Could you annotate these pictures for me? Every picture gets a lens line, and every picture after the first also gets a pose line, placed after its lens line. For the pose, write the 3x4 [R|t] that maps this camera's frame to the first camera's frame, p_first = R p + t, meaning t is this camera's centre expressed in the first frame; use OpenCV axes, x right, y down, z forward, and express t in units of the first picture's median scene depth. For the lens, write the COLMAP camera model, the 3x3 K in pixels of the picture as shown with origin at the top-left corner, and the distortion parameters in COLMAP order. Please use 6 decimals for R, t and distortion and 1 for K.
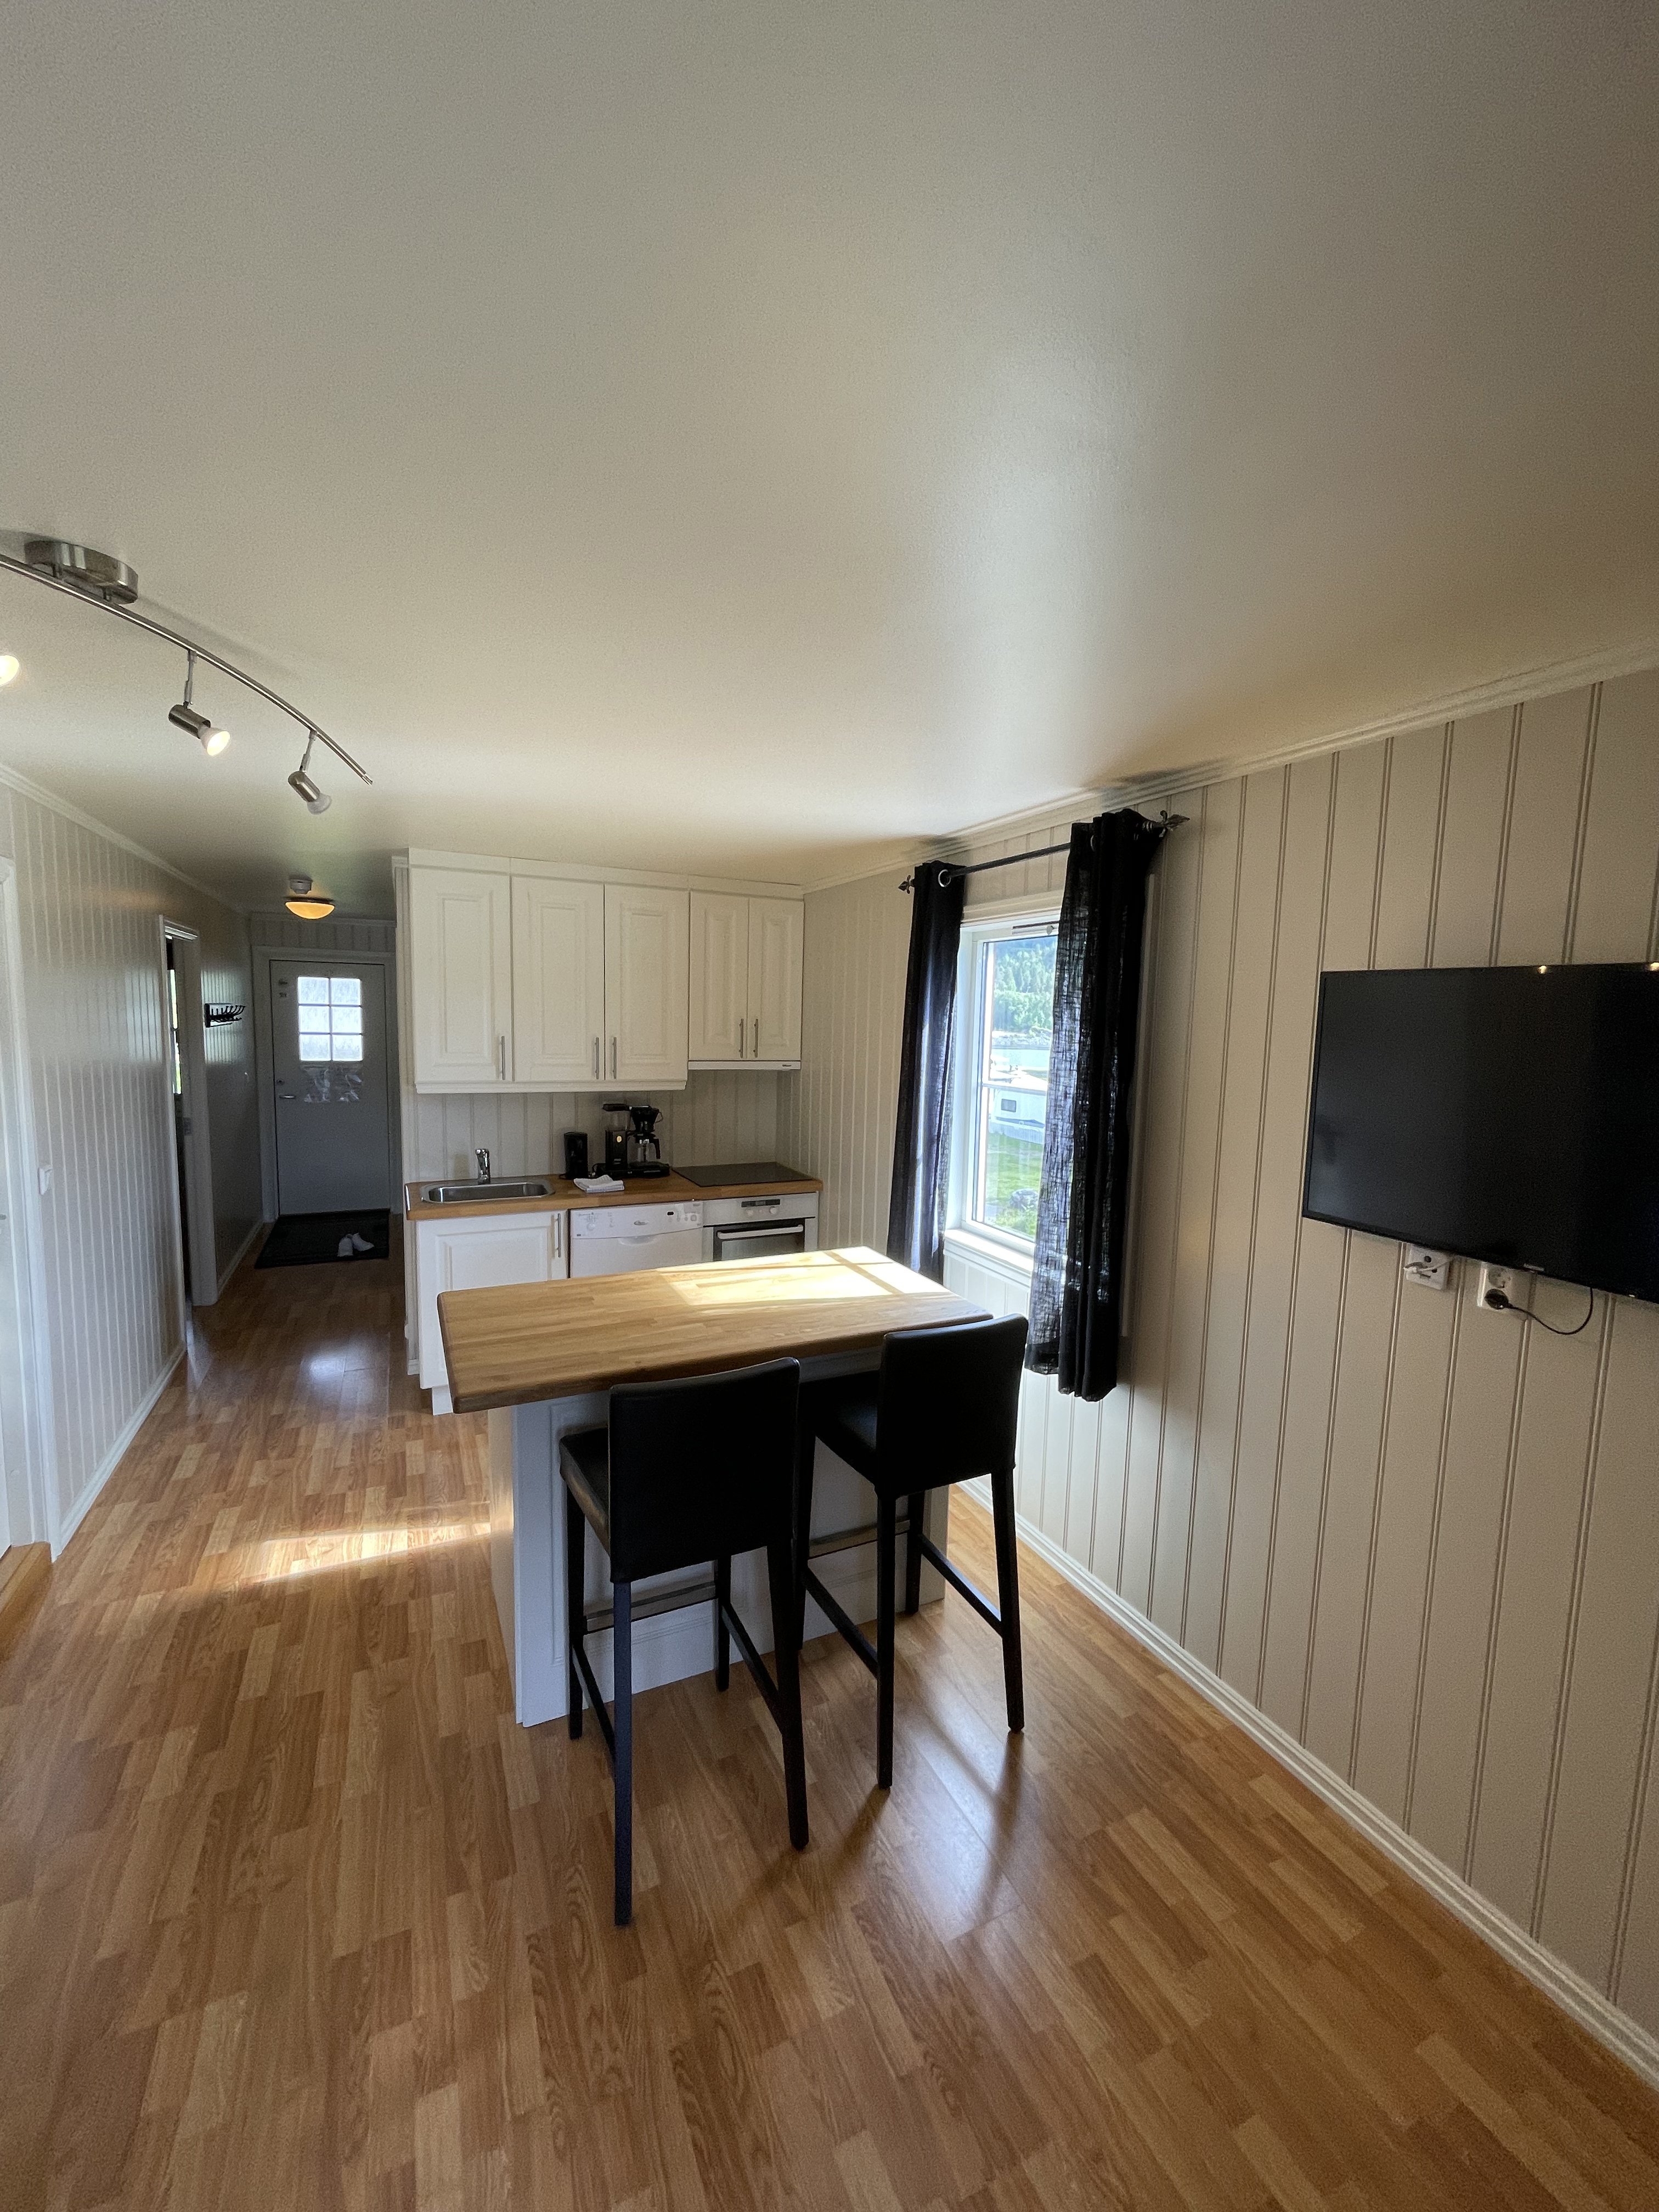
lens RADIAL K [[903.2, 0, 846.6], [0, 903.2, 1107.6], [0, 0, 1]] dist [0.000341, 0.000010]
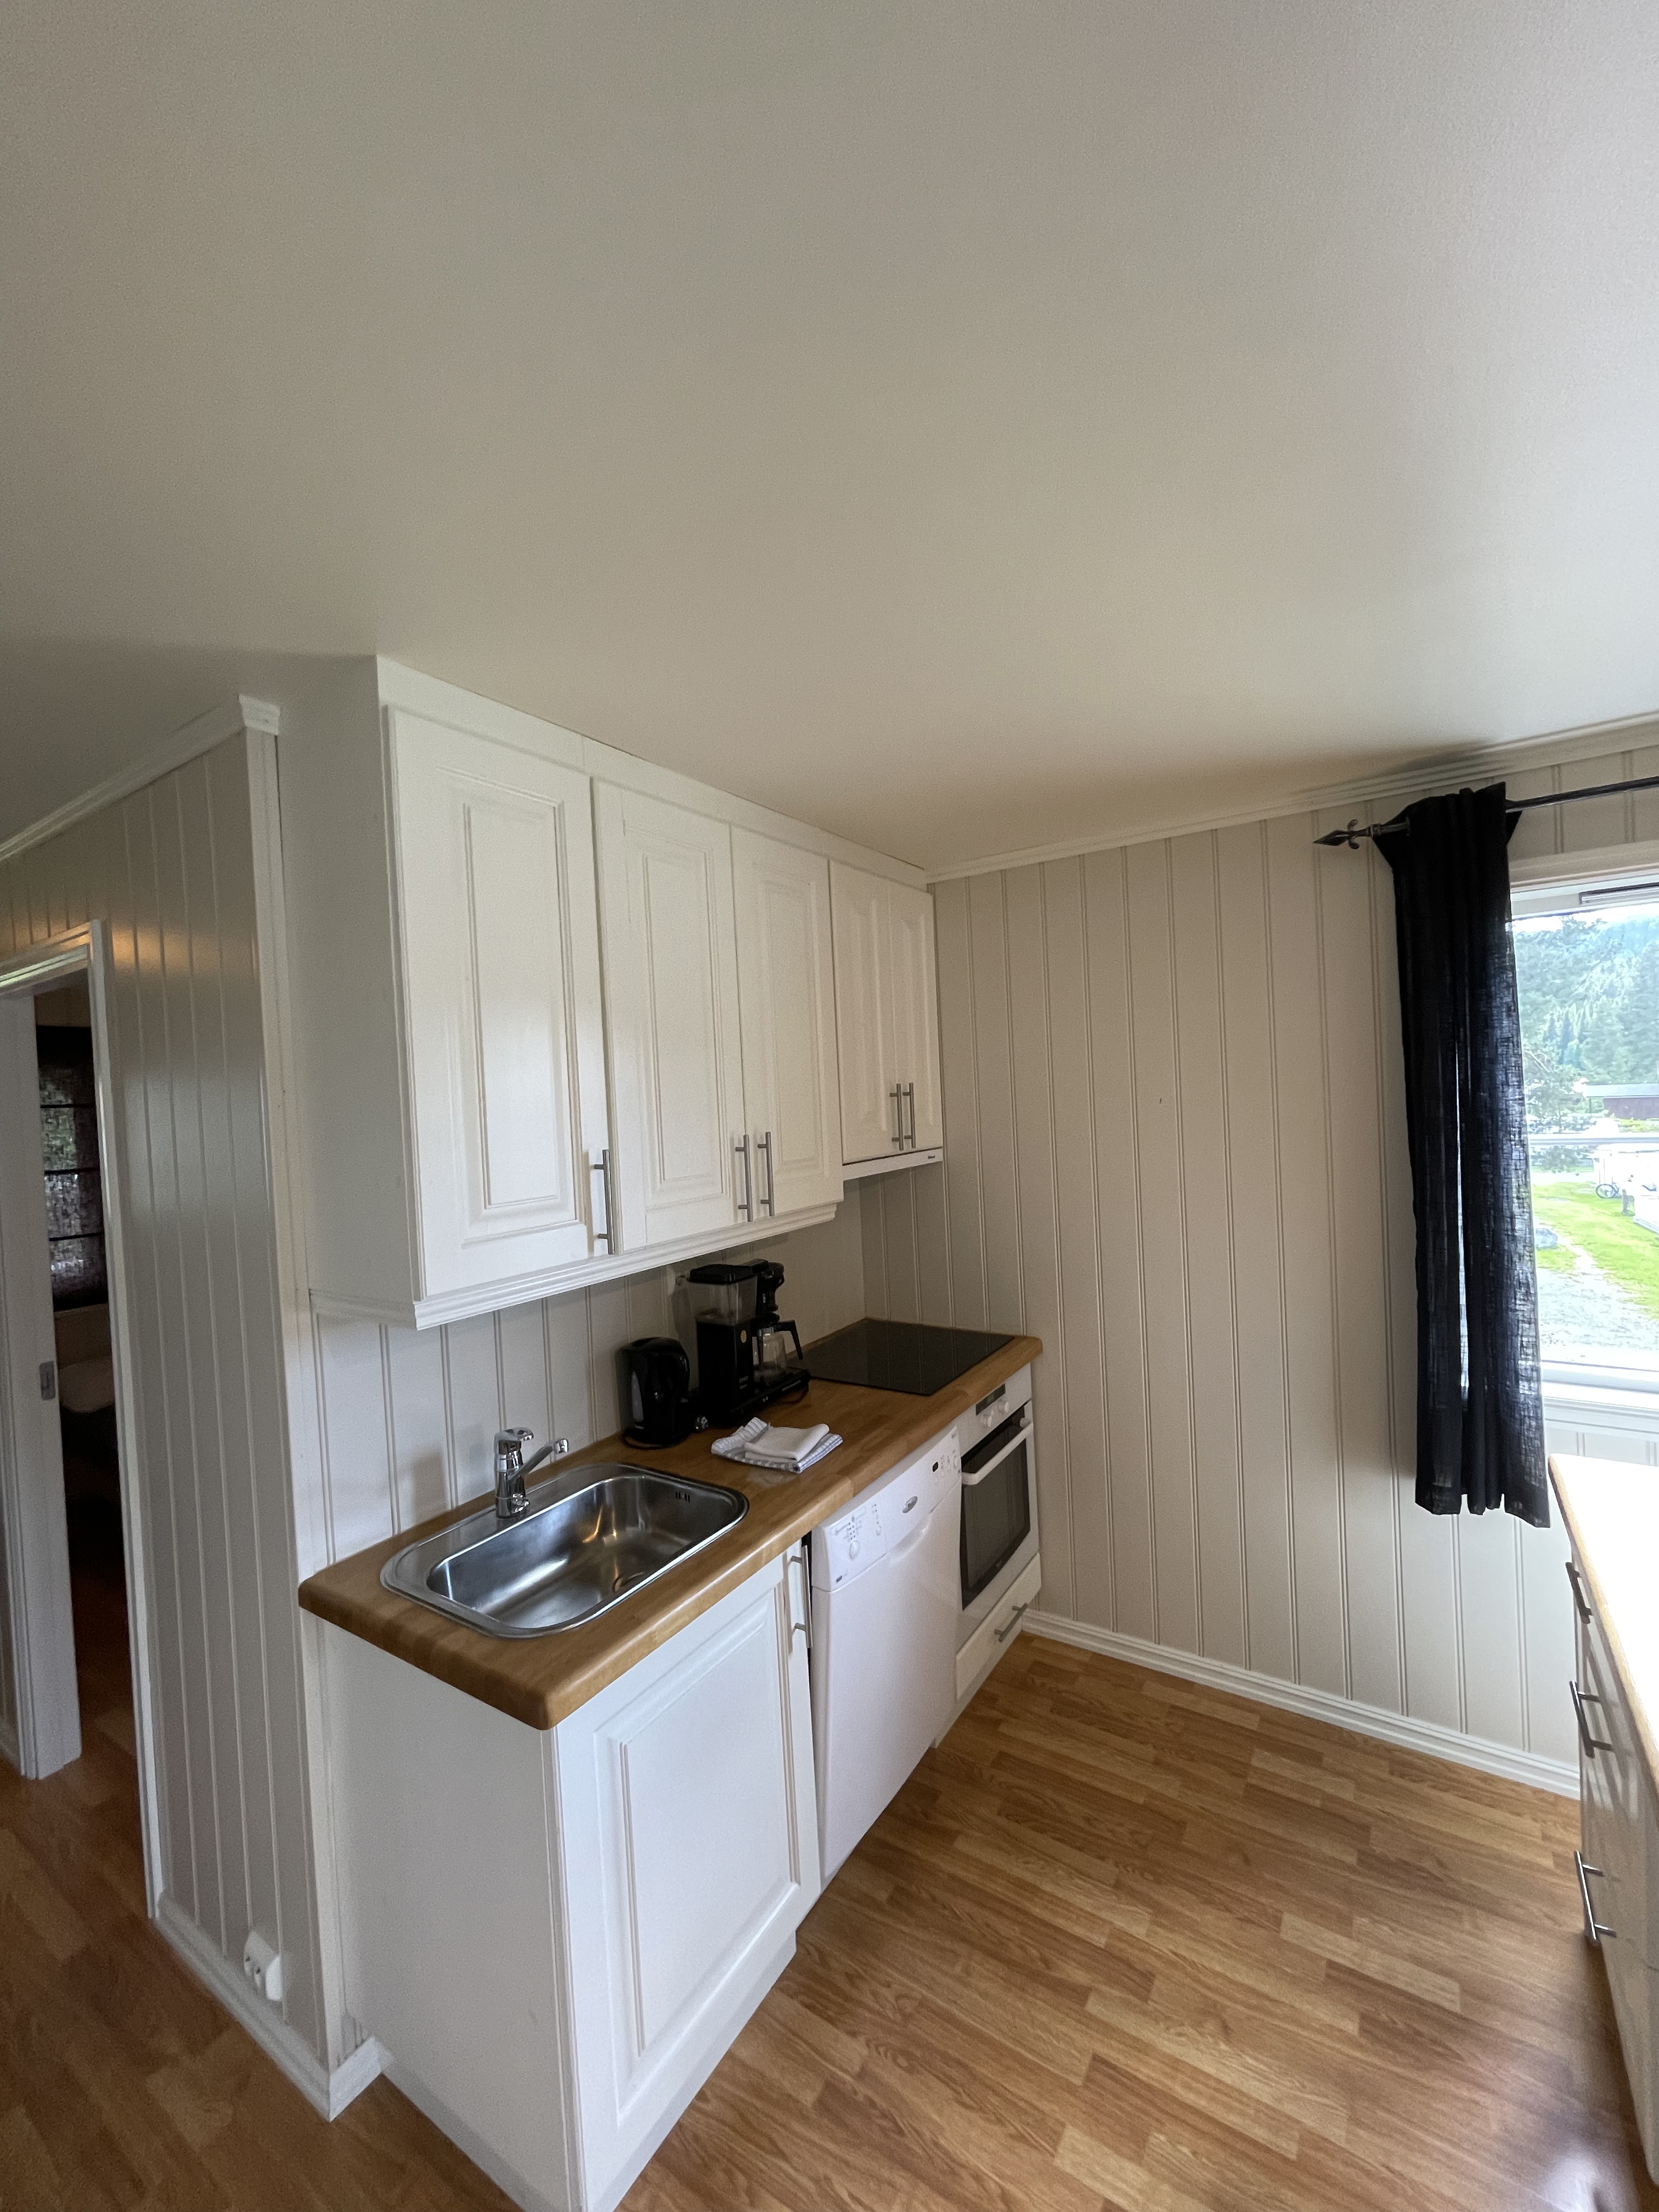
lens RADIAL K [[903.2, 0, 820.1], [0, 903.2, 1107.6], [0, 0, 1]] dist [0.000341, 0.000010]
pose [[0.862356, -0.076646, 0.500468, -0.508550], [0.121767, 0.990859, -0.058068, -0.063434], [-0.491442, 0.111016, 0.863806, 0.596106]]
